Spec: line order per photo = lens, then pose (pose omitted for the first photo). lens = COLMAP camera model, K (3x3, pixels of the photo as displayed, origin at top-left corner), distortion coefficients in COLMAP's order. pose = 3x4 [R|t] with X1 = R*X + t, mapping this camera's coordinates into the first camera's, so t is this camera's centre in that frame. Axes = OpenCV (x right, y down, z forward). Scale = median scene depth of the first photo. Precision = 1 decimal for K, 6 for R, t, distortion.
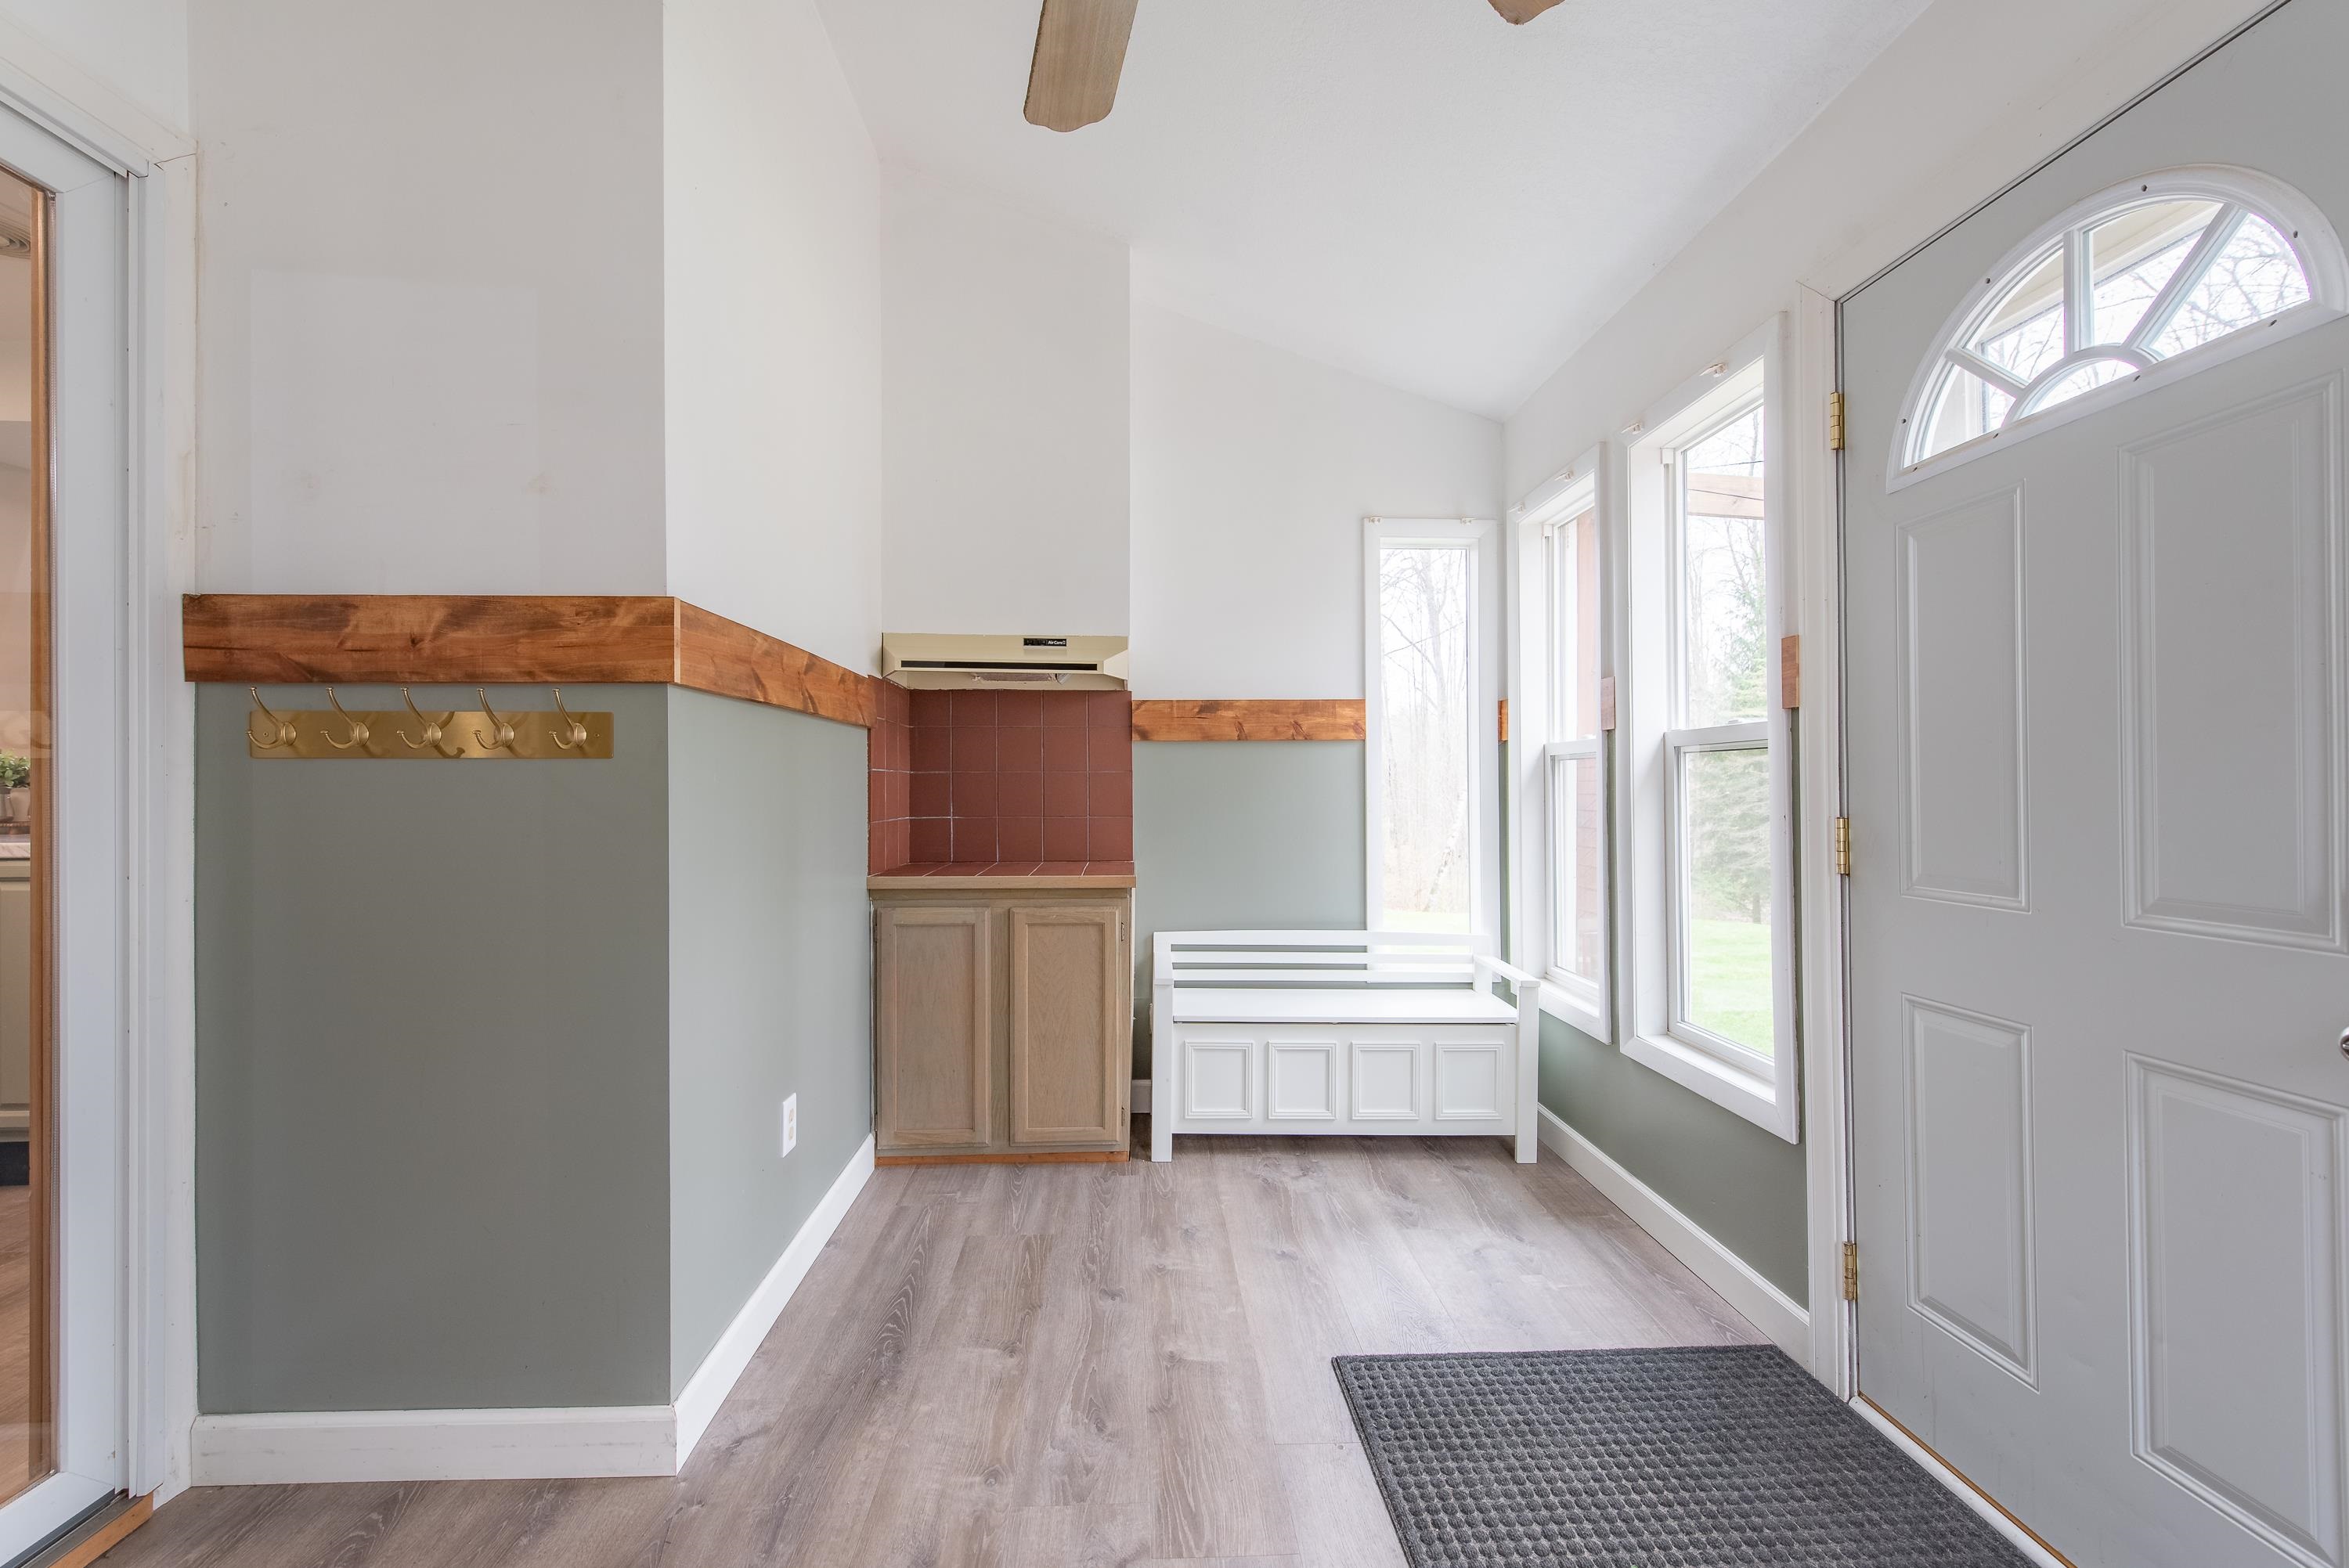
lens RADIAL K [[913.5, 0, 1170.7], [0, 913.5, 787.9], [0, 0, 1]] dist [0.013066, -0.003763]
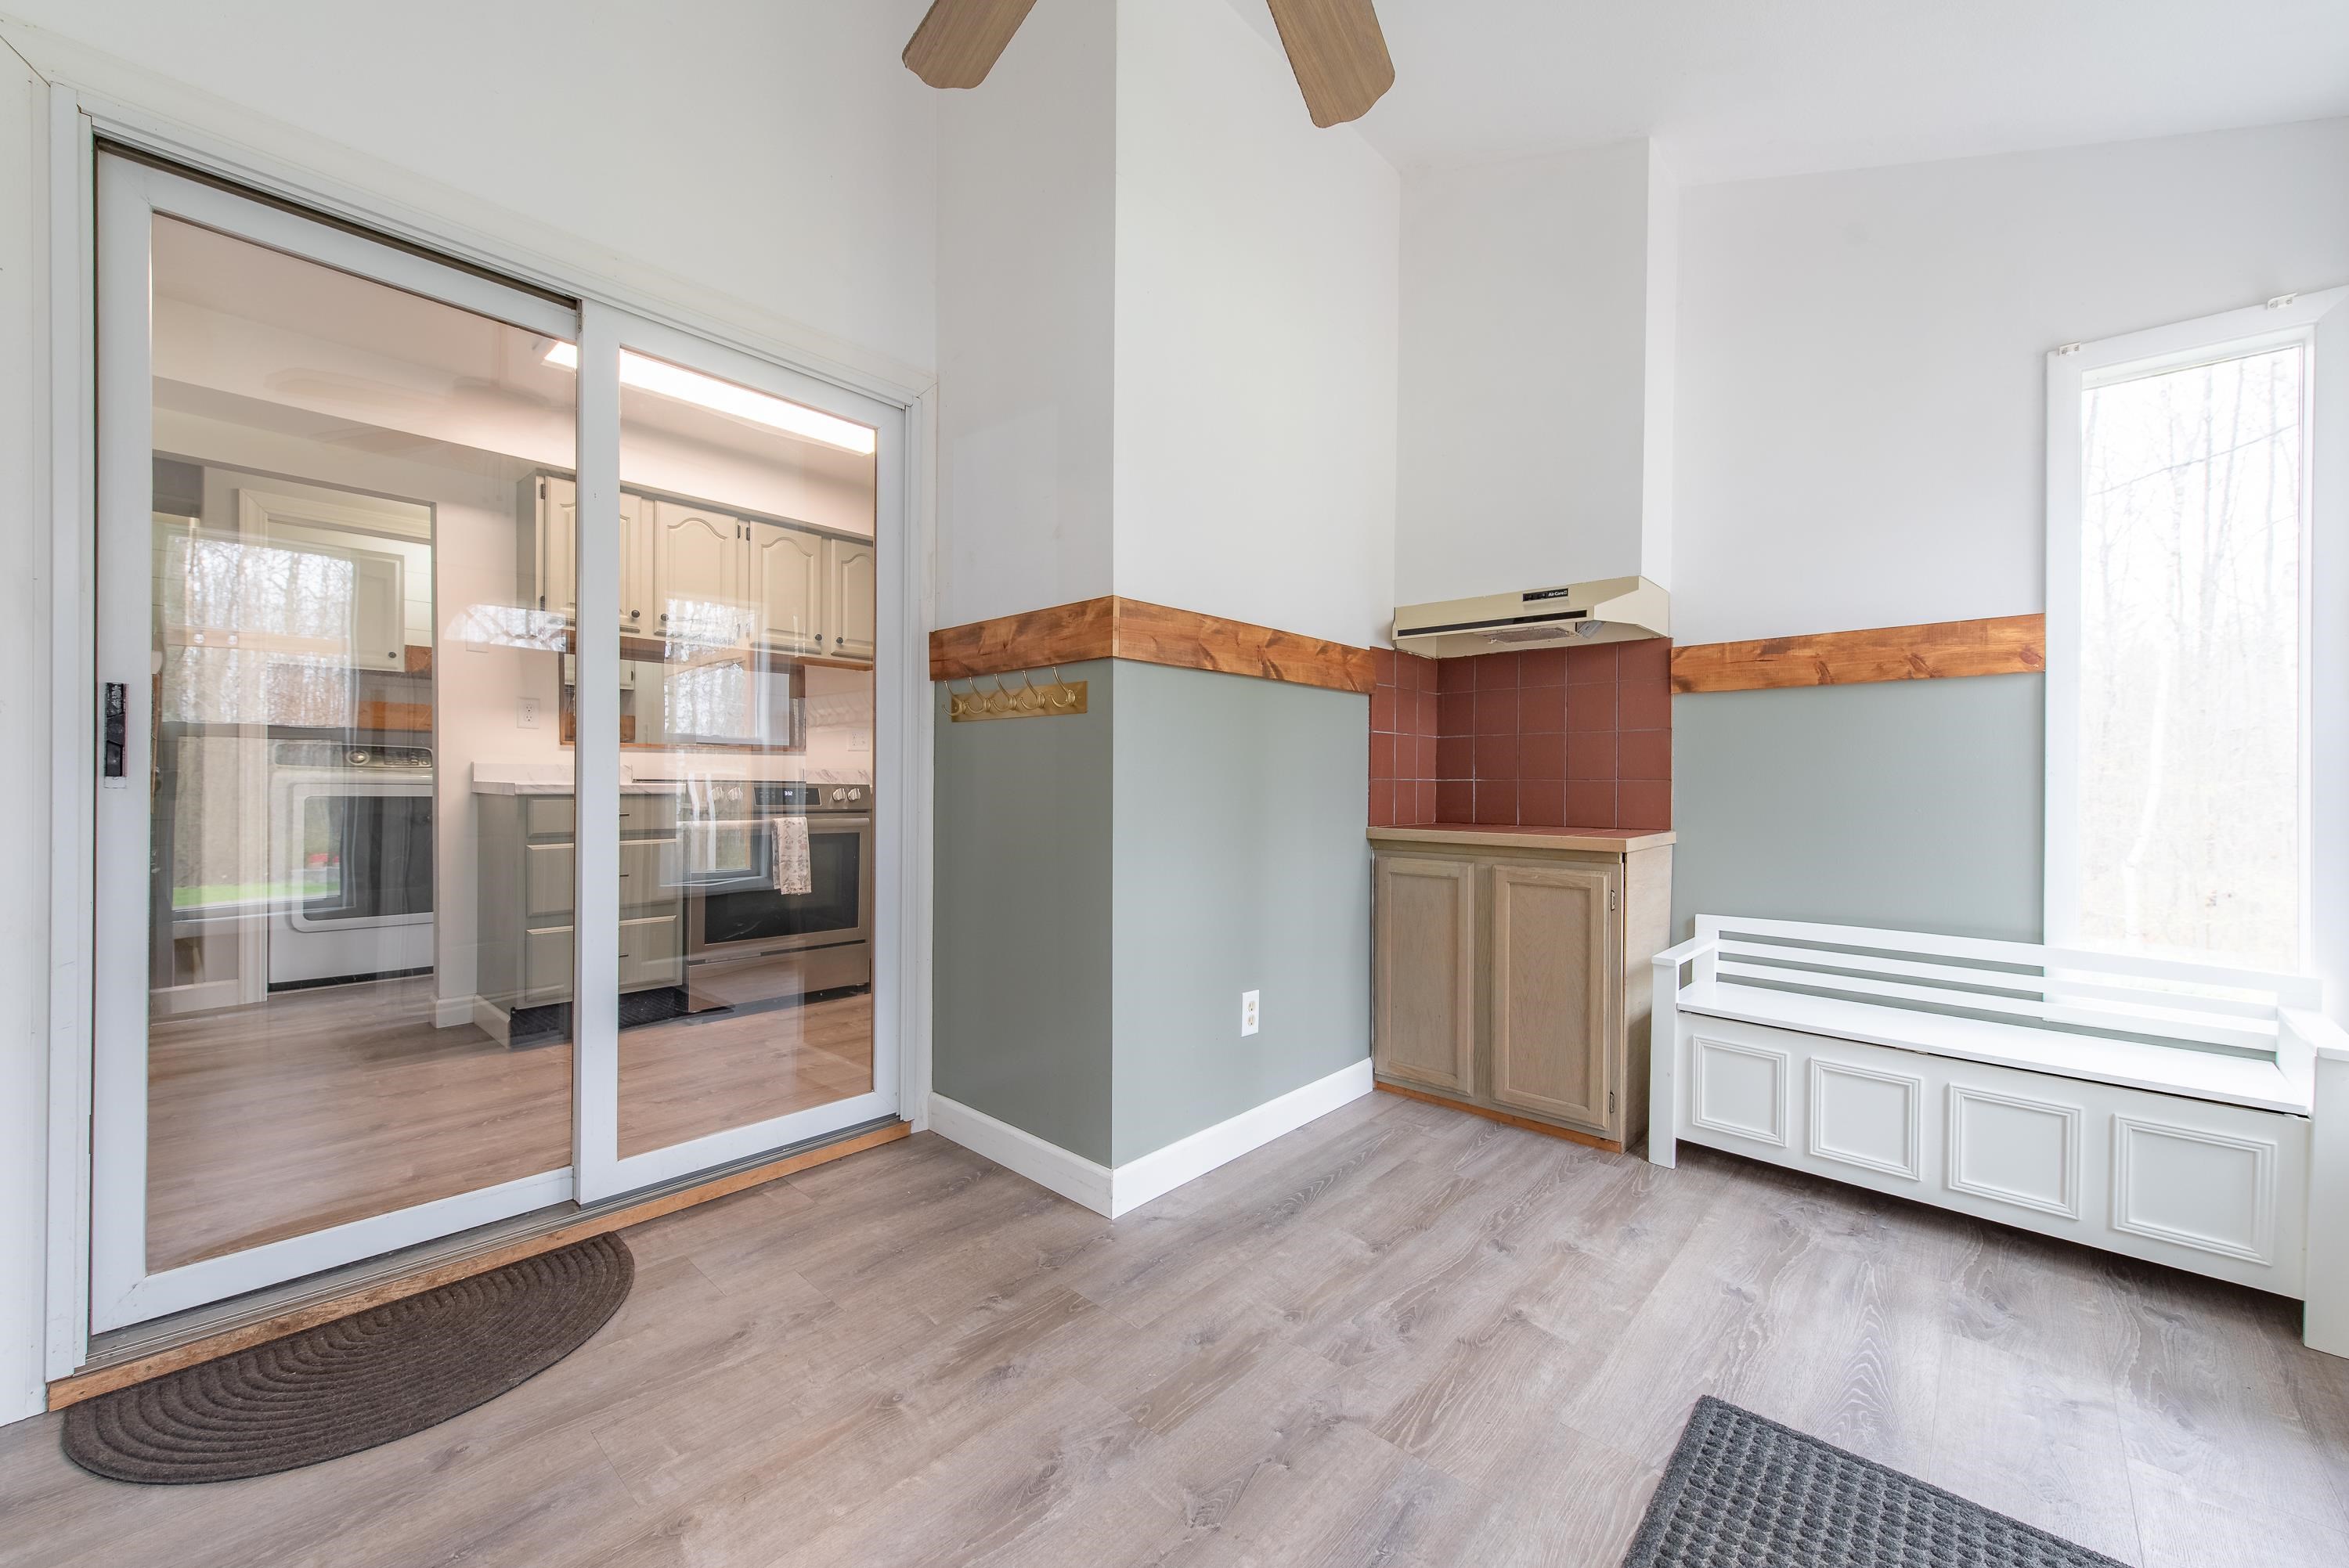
lens RADIAL K [[913.5, 0, 1171.0], [0, 913.5, 787.8], [0, 0, 1]] dist [0.013066, -0.003763]
pose [[0.707034, 0.009330, -0.707118, 0.325105], [-0.006622, 0.999956, 0.006573, 0.048532], [0.707149, 0.000035, 0.707065, 0.046334]]
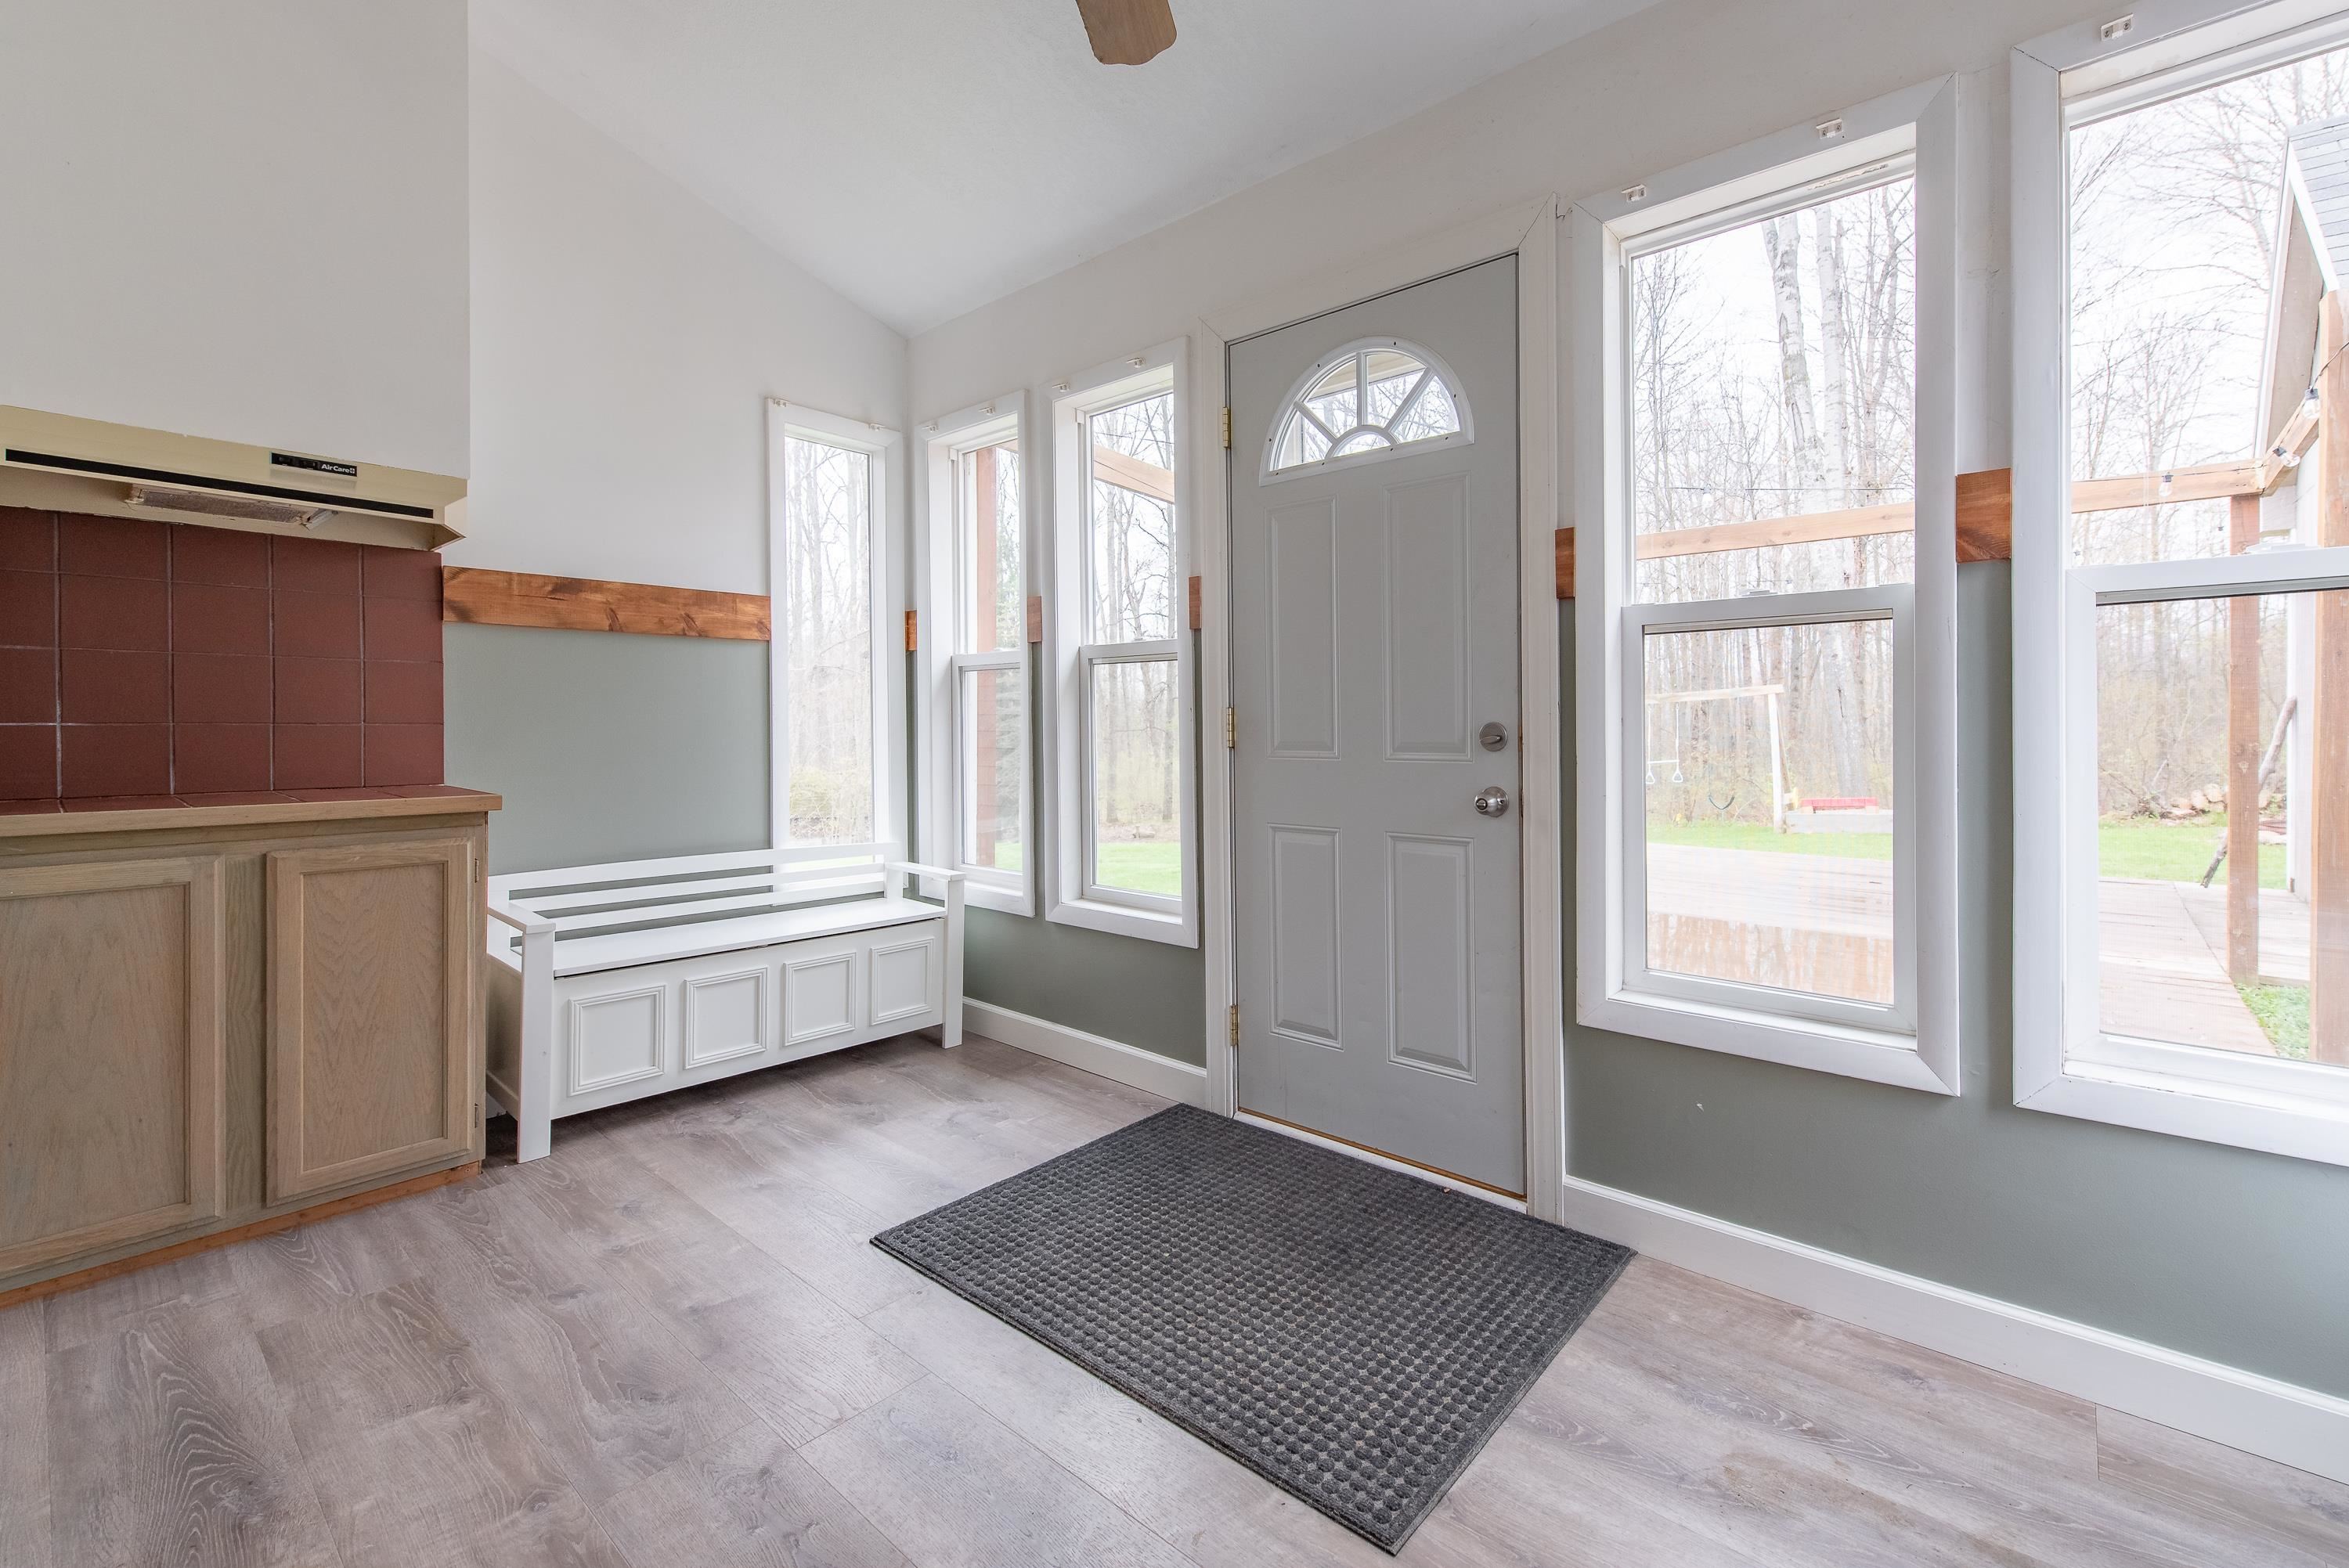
lens RADIAL K [[985.3, 0, 1267.0], [0, 985.3, 723.7], [0, 0, 1]] dist [0.008814, -0.002618]
pose [[0.661294, 0.001507, 0.750125, -0.270645], [-0.000033, 0.999998, -0.001980, 0.043737], [-0.750126, 0.001284, 0.661293, -0.035441]]
